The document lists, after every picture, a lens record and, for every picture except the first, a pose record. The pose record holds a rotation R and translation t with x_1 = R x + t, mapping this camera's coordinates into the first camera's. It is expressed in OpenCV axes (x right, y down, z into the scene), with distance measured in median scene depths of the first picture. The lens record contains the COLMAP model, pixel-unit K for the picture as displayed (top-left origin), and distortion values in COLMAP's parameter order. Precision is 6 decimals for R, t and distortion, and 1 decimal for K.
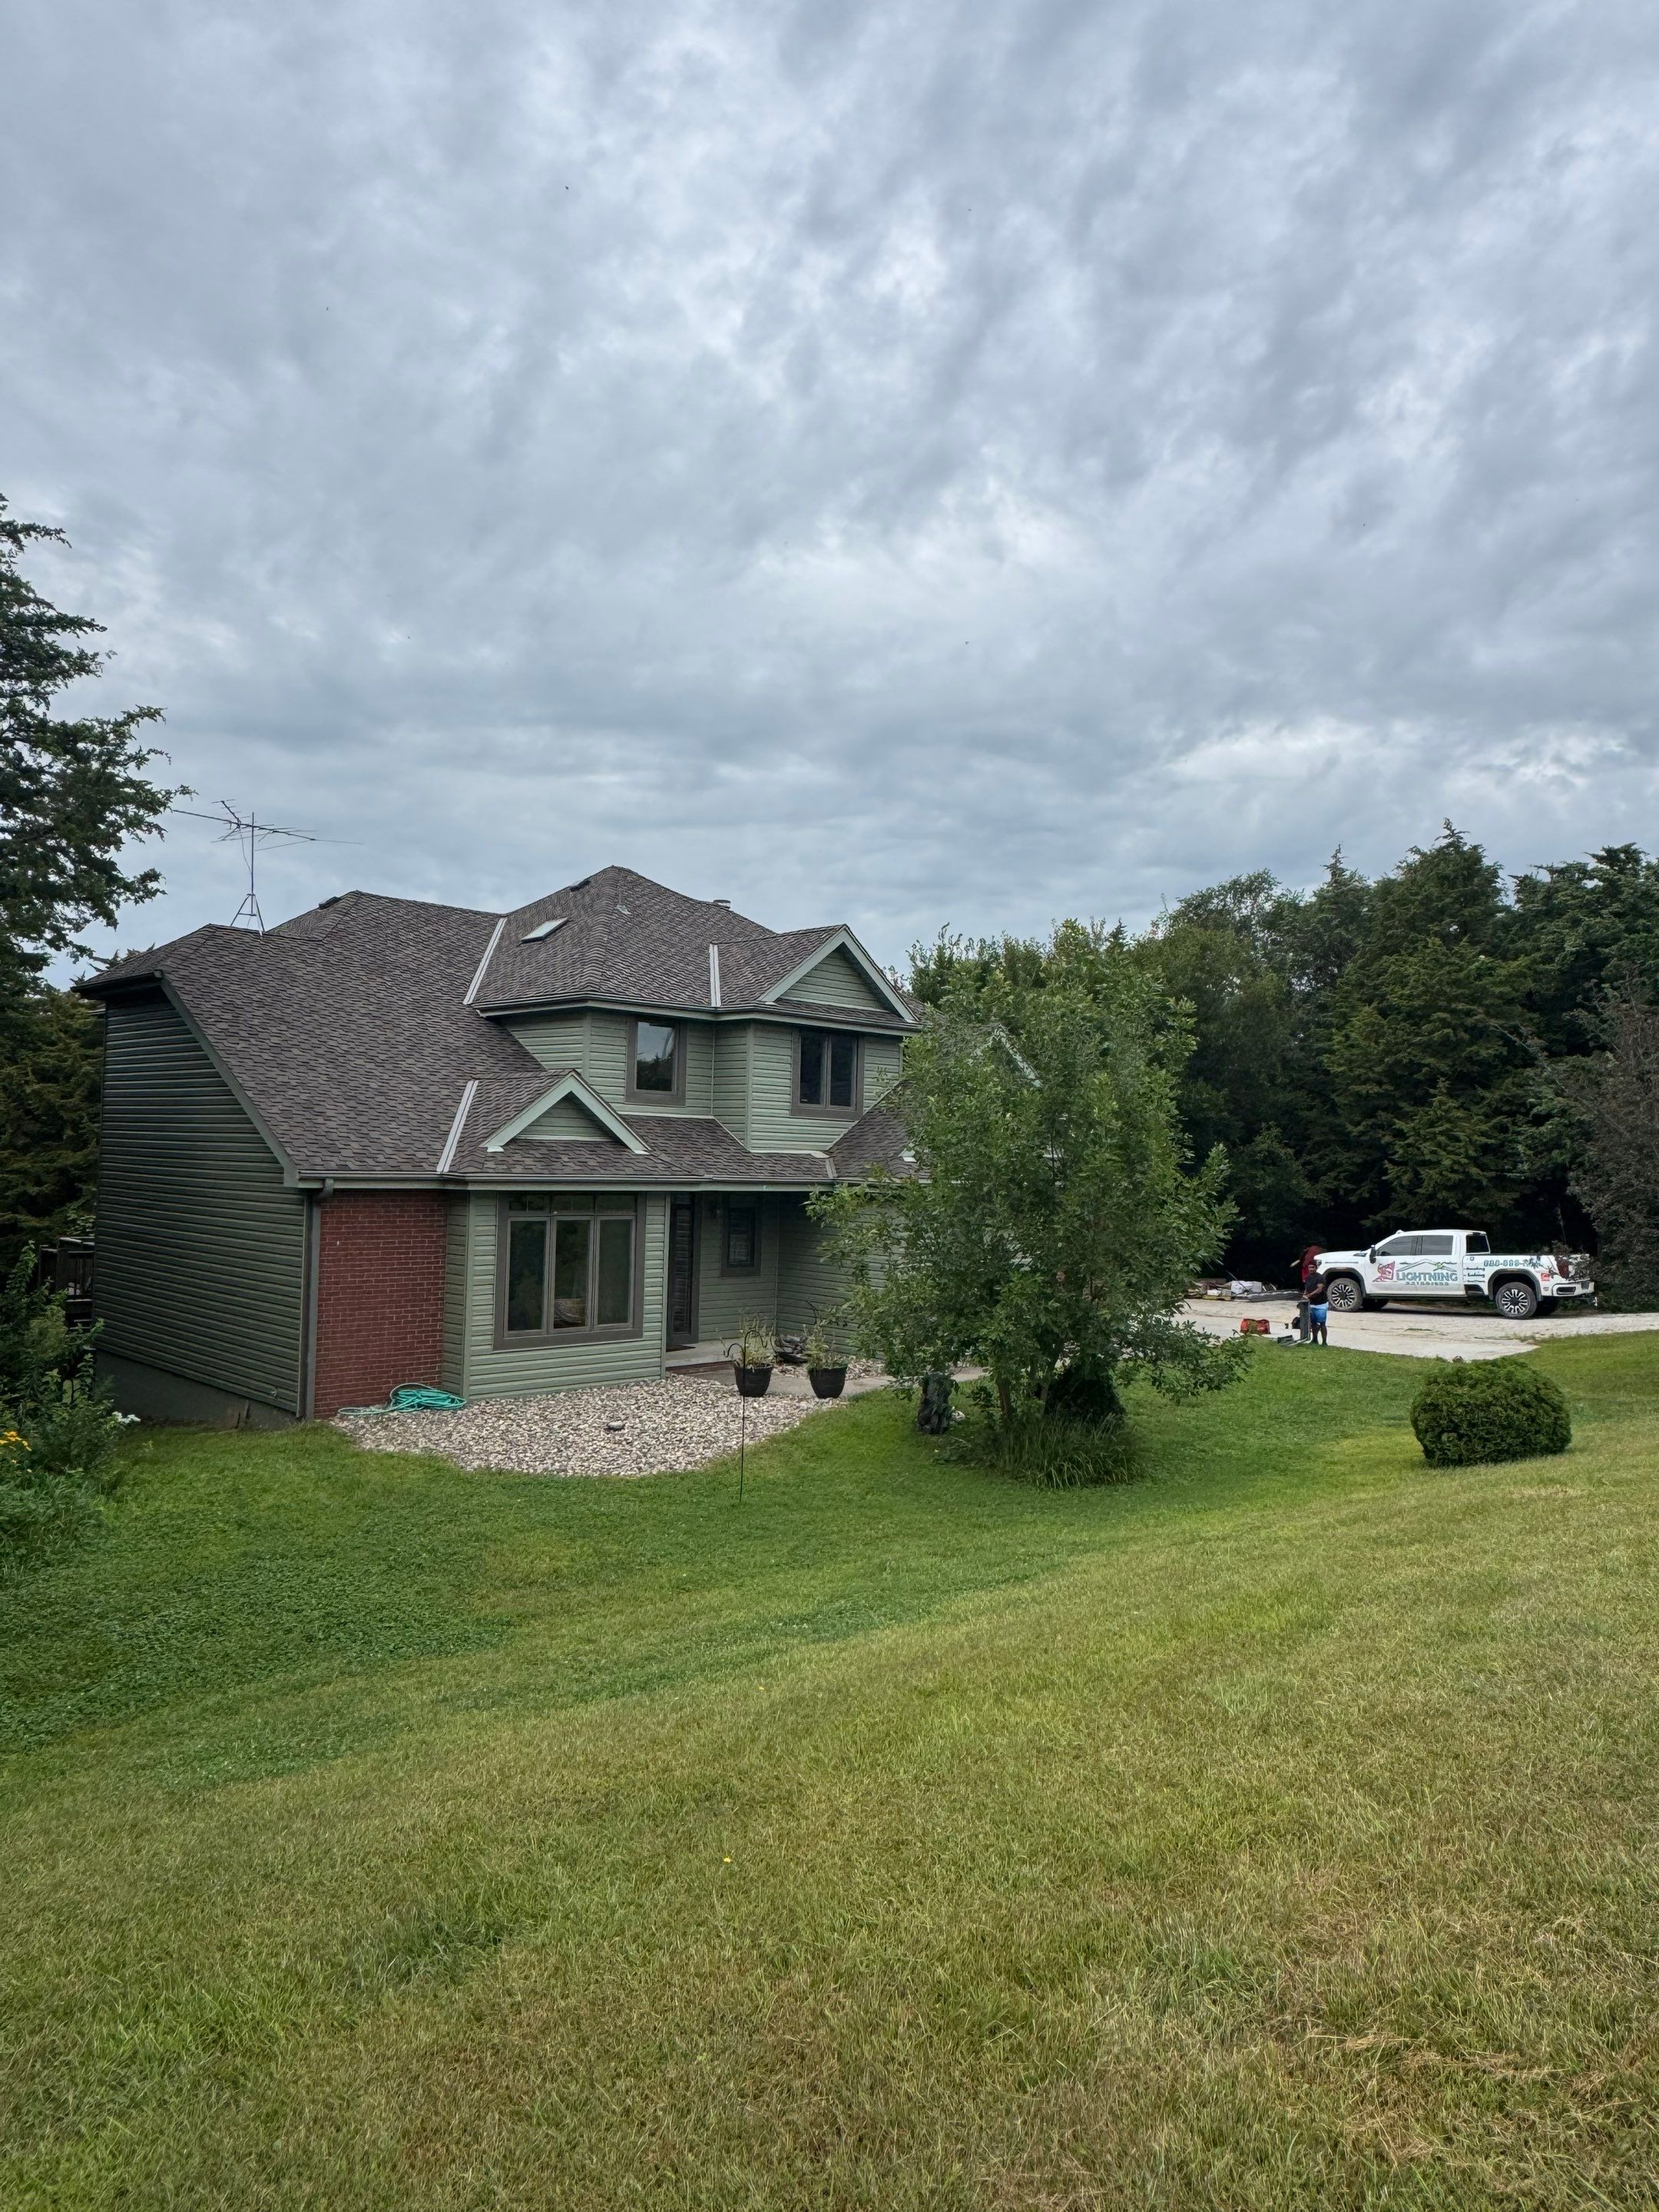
lens RADIAL K [[1510.8, 0, 856.6], [0, 1510.8, 1119.8], [0, 0, 1]] dist [-0.018421, 0.002535]
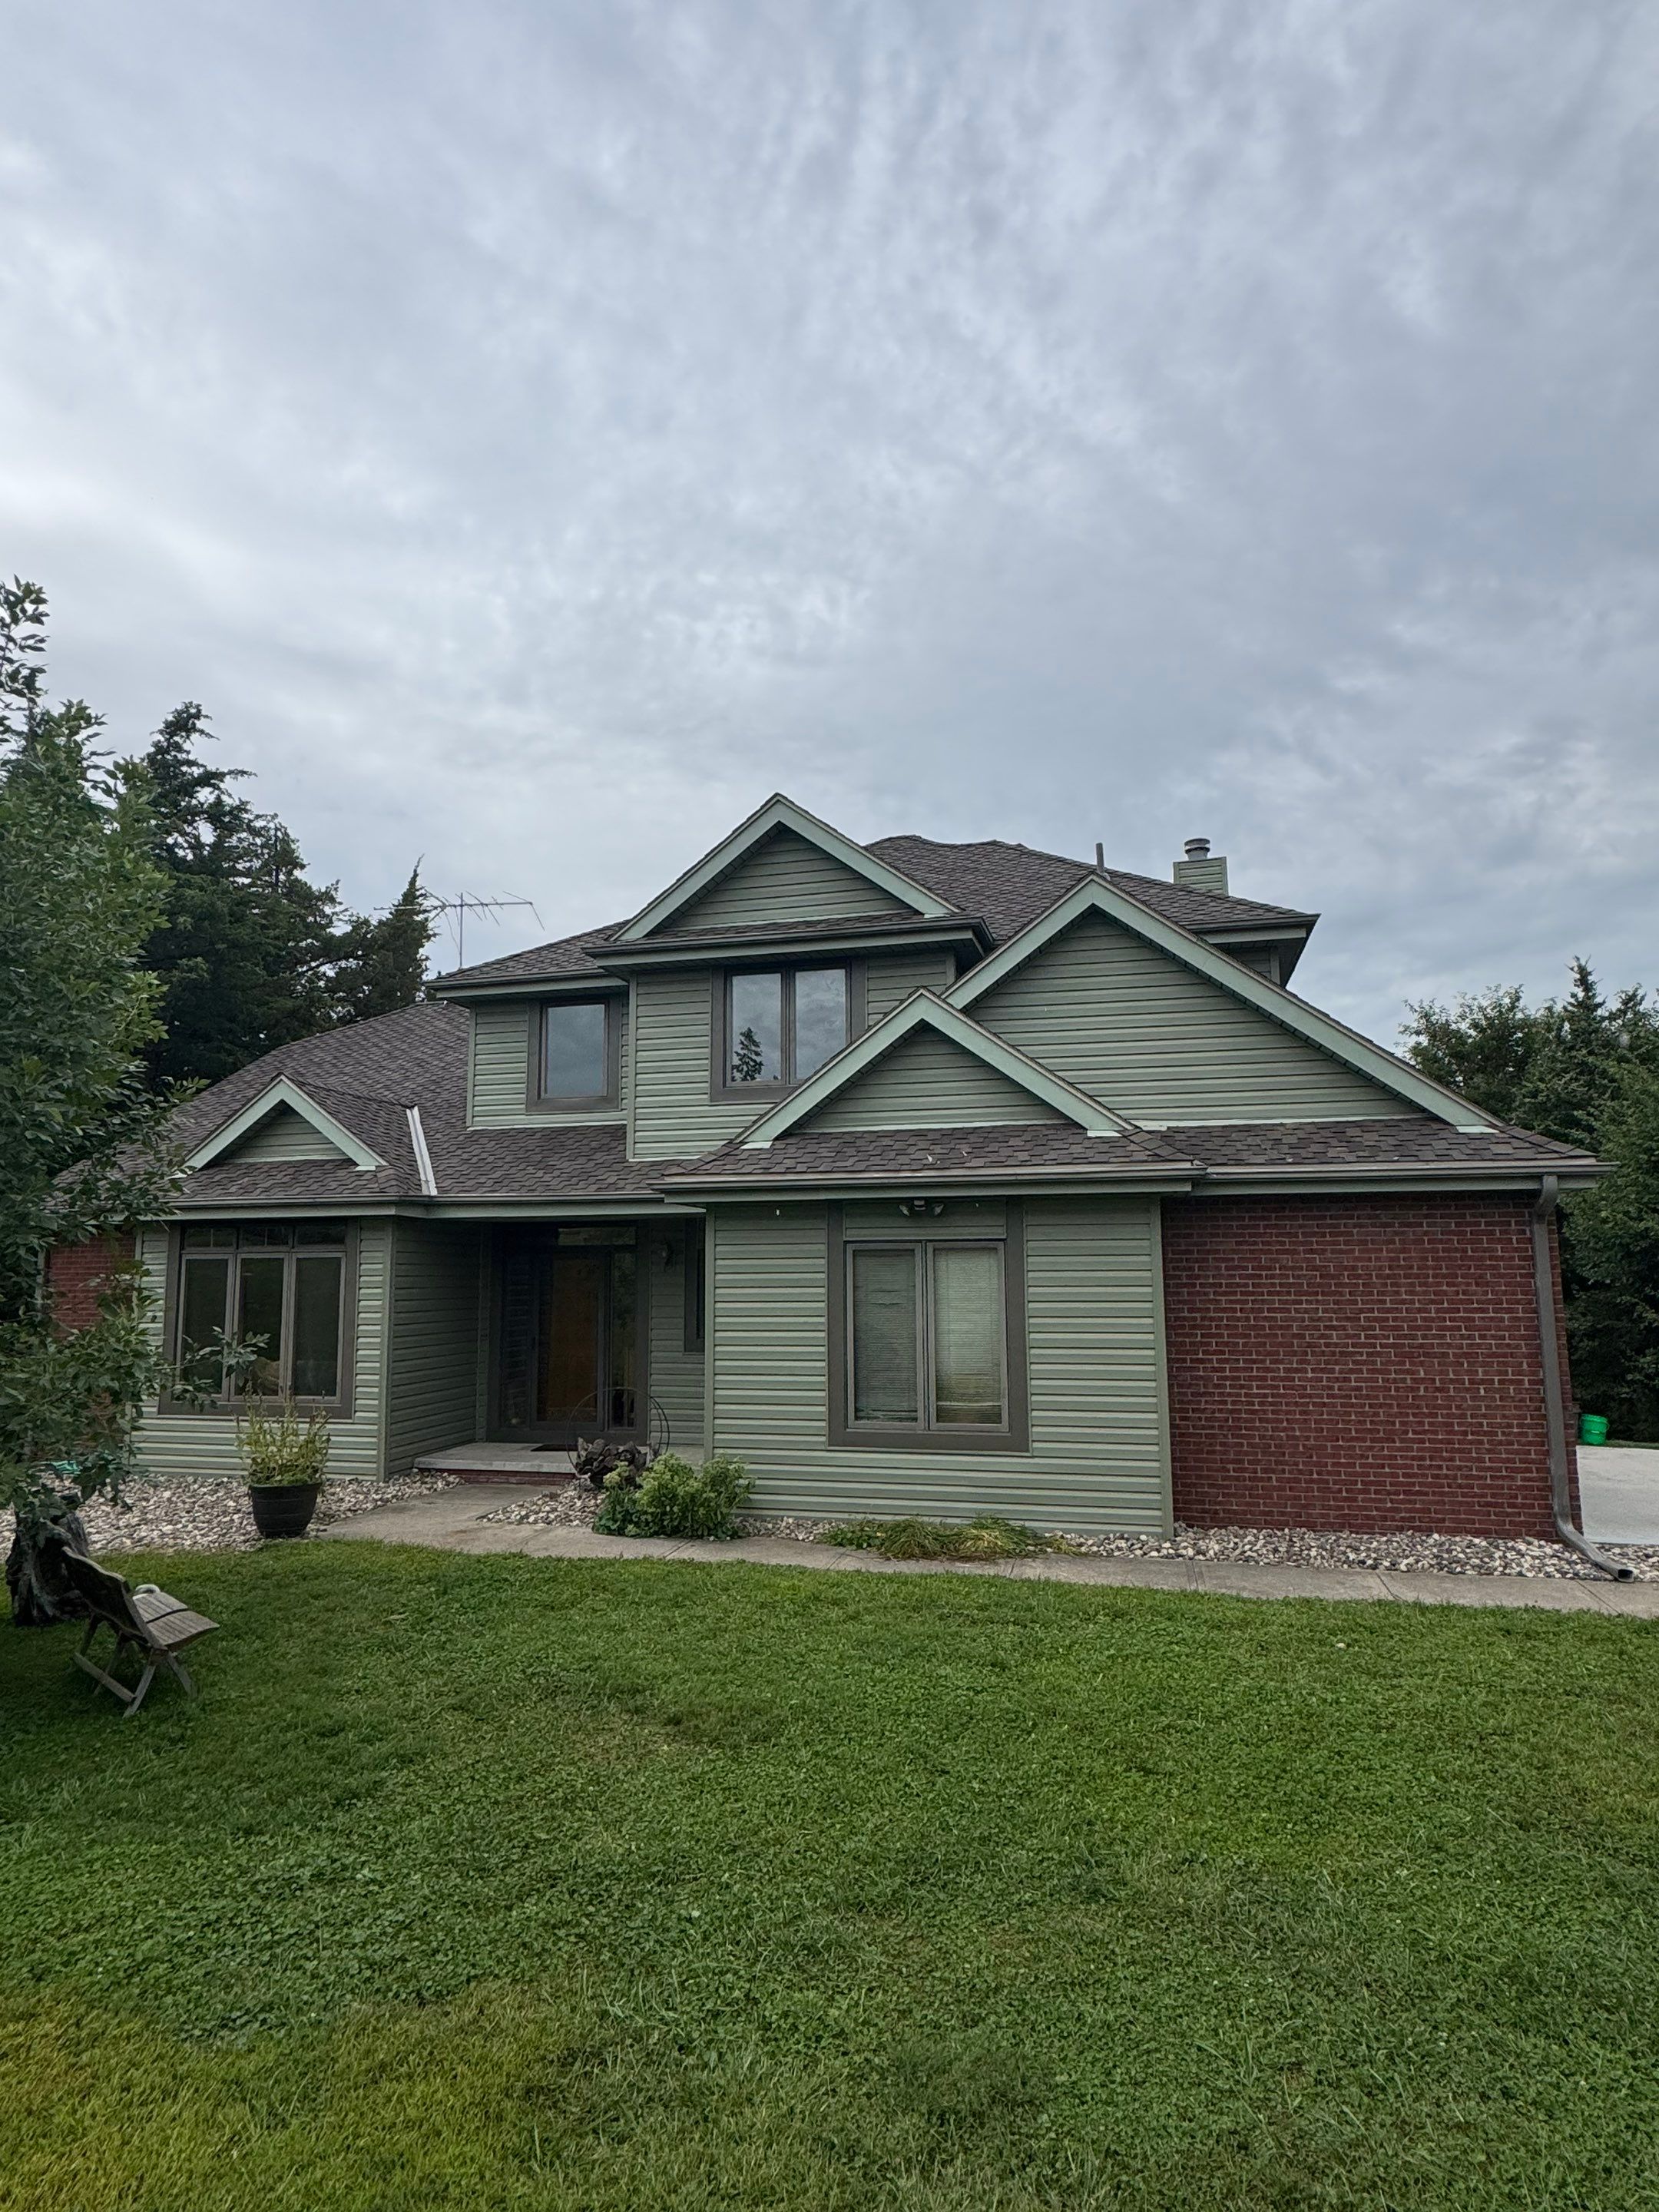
lens RADIAL K [[1245.9, 0, 795.3], [0, 1245.9, 1100.6], [0, 0, 1]] dist [-0.003400, 0.000129]
pose [[0.483009, -0.145069, -0.863514, 0.555624], [0.045101, 0.988993, -0.140922, 0.094849], [0.874453, 0.029121, 0.484236, 0.979520]]
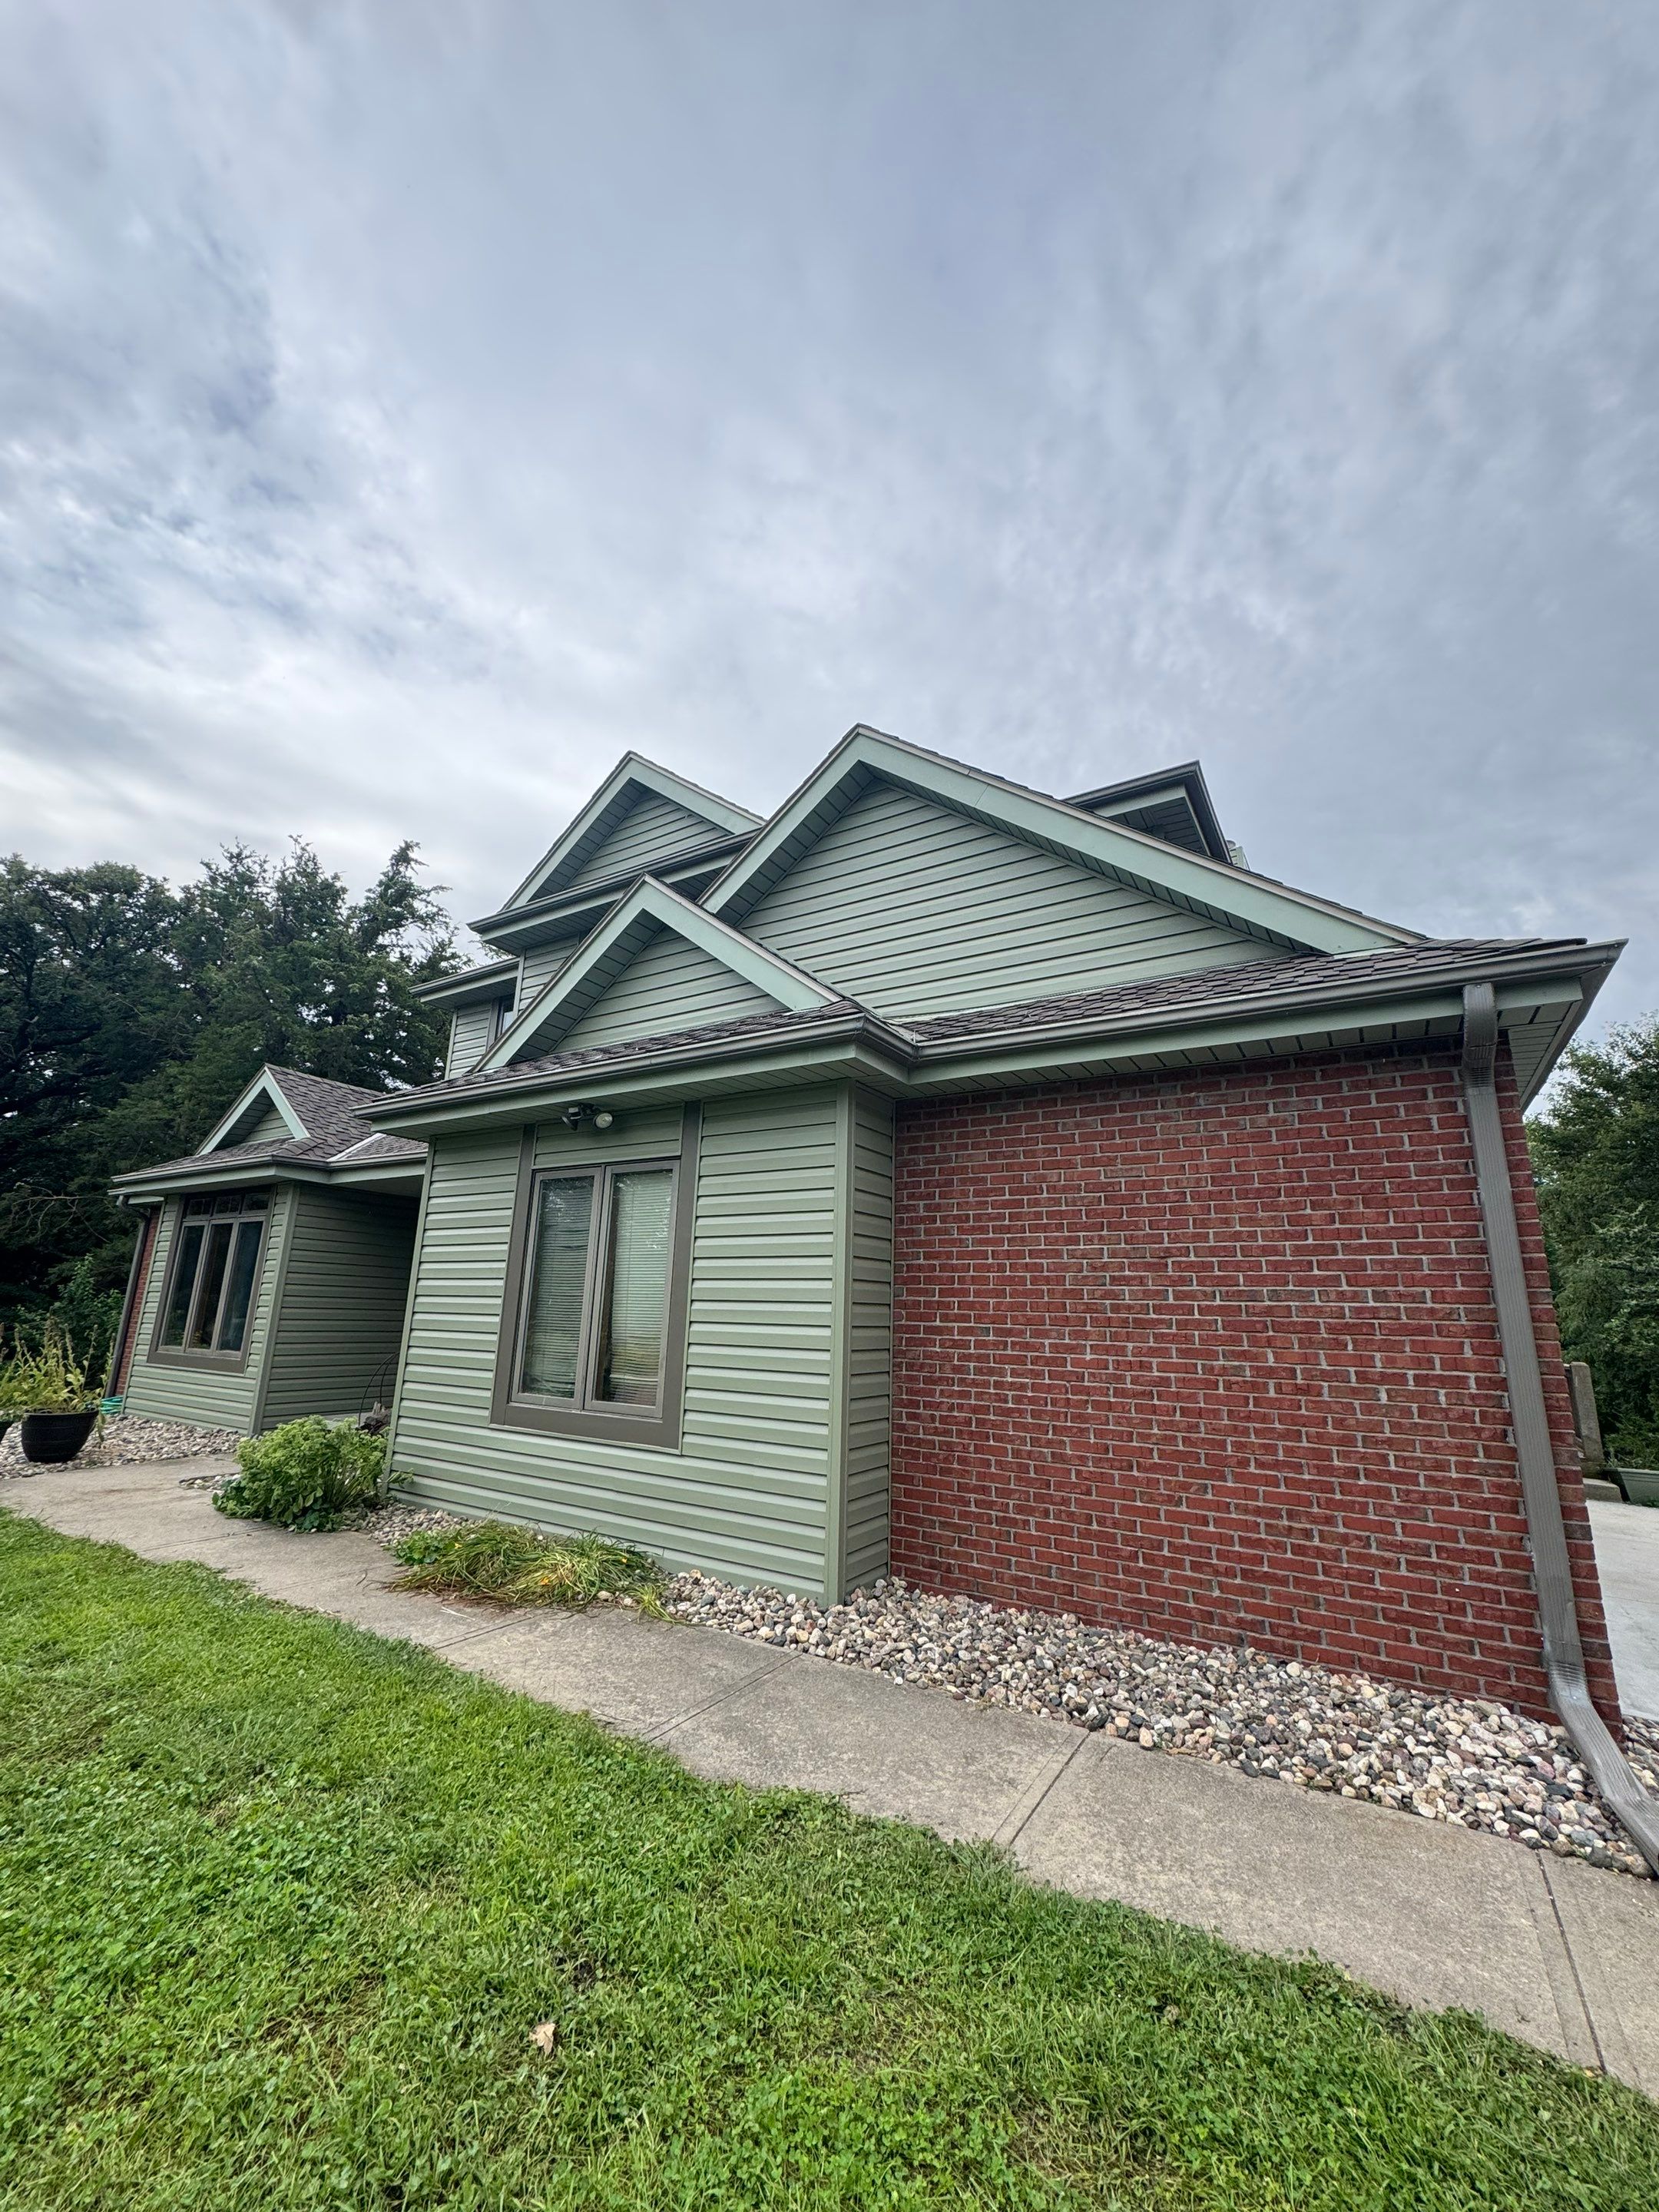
lens RADIAL K [[870.4, 0, 821.9], [0, 870.4, 1105.2], [0, 0, 1]] dist [-0.000786, -0.000150]
pose [[0.207055, -0.251452, -0.945463, 0.408763], [0.005103, 0.966670, -0.255974, 0.139704], [0.978316, 0.048176, 0.201437, 1.310509]]
